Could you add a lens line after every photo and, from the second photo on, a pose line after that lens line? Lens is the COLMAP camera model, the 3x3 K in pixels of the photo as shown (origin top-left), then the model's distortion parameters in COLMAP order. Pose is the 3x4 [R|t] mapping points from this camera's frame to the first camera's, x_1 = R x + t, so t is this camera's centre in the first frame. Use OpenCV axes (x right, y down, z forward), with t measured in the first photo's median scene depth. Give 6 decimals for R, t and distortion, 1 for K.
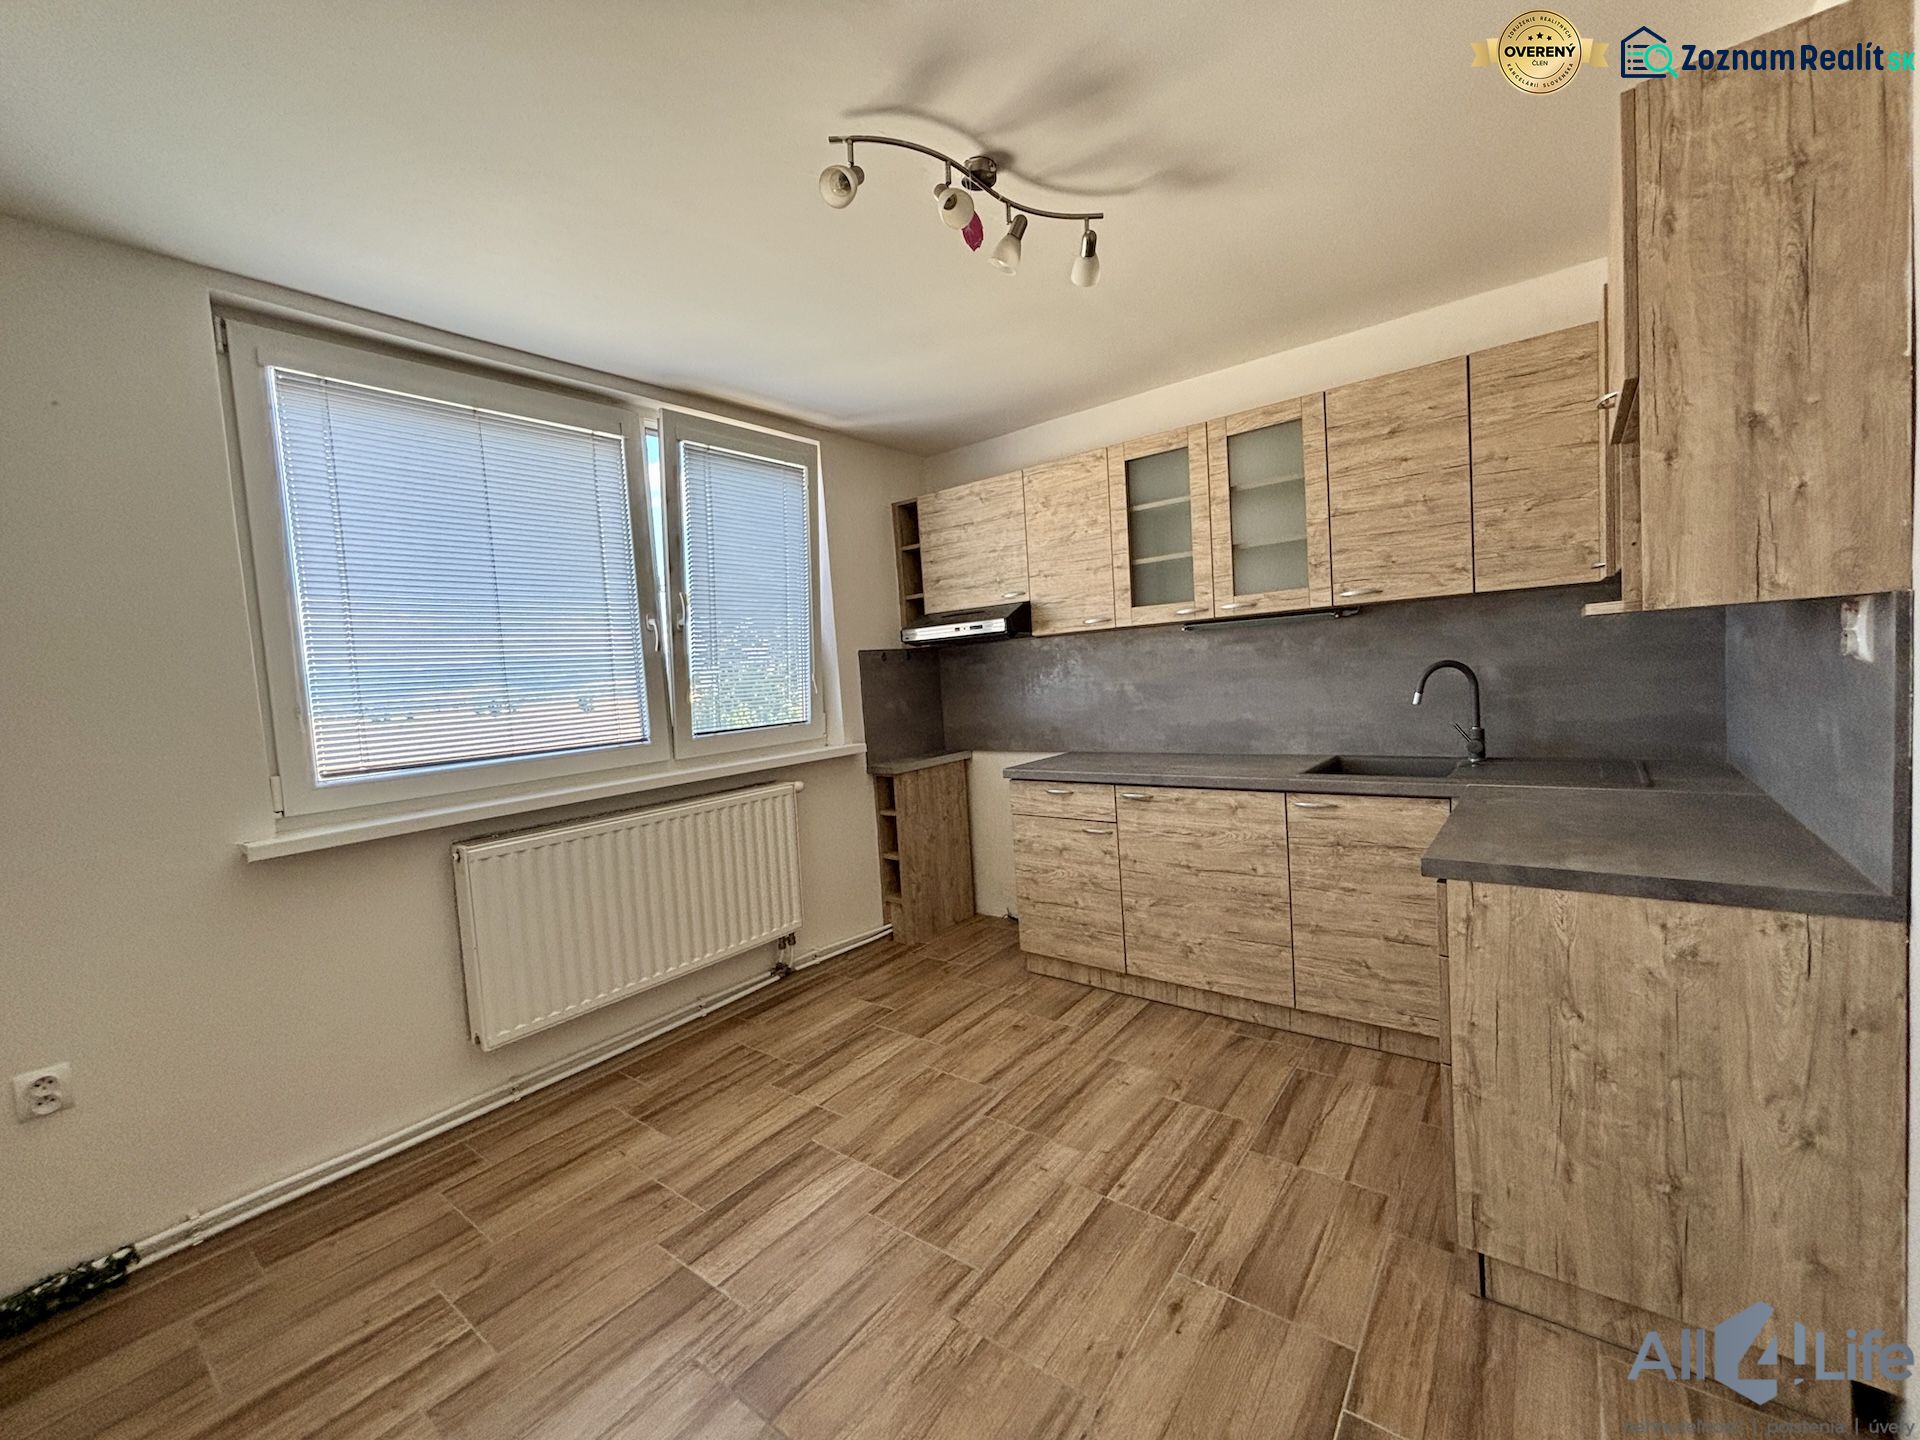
lens RADIAL K [[774.0, 0, 957.1], [0, 774.0, 712.7], [0, 0, 1]] dist [0.001514, 0.000260]
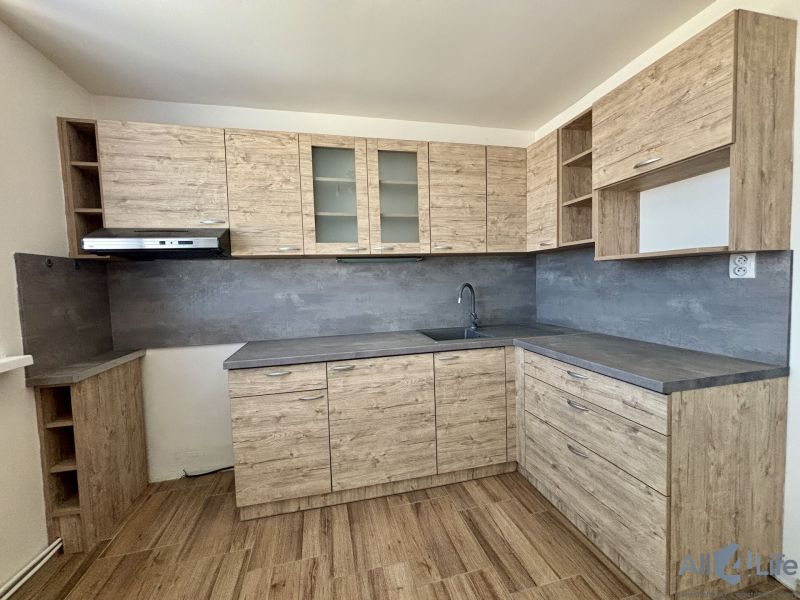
lens RADIAL K [[322.5, 0, 395.5], [0, 322.5, 298.4], [0, 0, 1]] dist [0.001514, 0.000260]
pose [[0.624516, 0.006757, 0.780983, -0.220974], [0.032892, 0.998848, -0.034944, 0.001036], [-0.780319, 0.047511, 0.623574, 0.632009]]
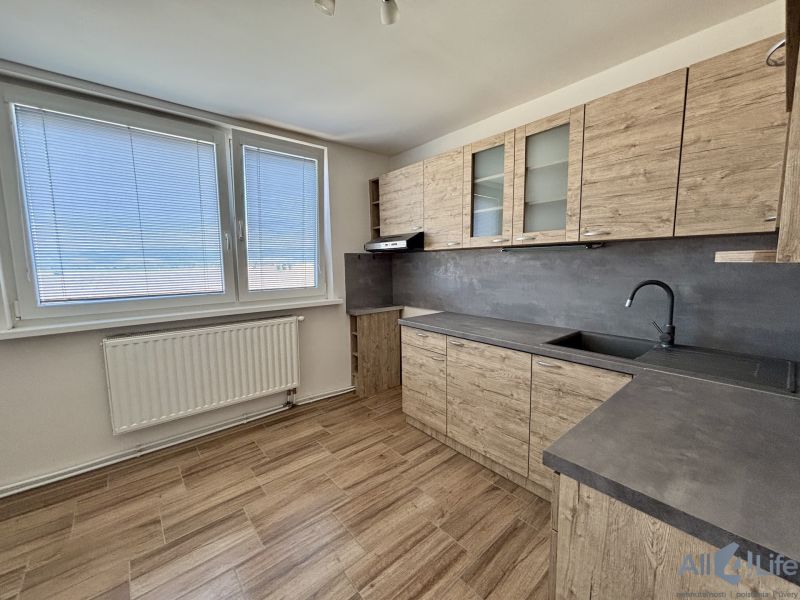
lens RADIAL K [[322.5, 0, 399.0], [0, 322.5, 297.2], [0, 0, 1]] dist [0.001514, 0.000260]
pose [[0.977987, 0.075705, -0.194450, 0.284807], [-0.063690, 0.995696, 0.067323, -0.048038], [0.198710, -0.053457, 0.978599, 0.289112]]
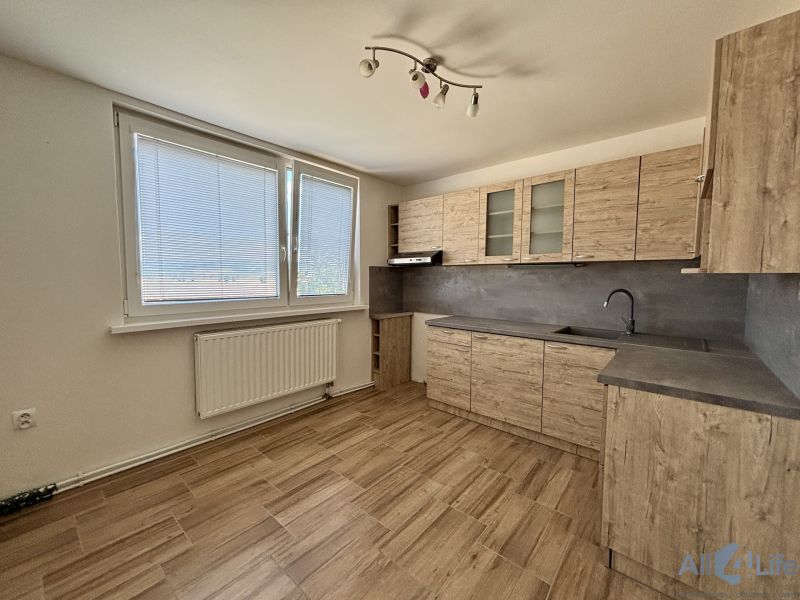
lens RADIAL K [[322.5, 0, 399.1], [0, 322.5, 296.9], [0, 0, 1]] dist [0.001514, 0.000260]
pose [[0.996016, 0.076463, -0.045884, 0.026297], [-0.076123, 0.997057, 0.009117, -0.002469], [0.046446, -0.005588, 0.998905, 0.014932]]
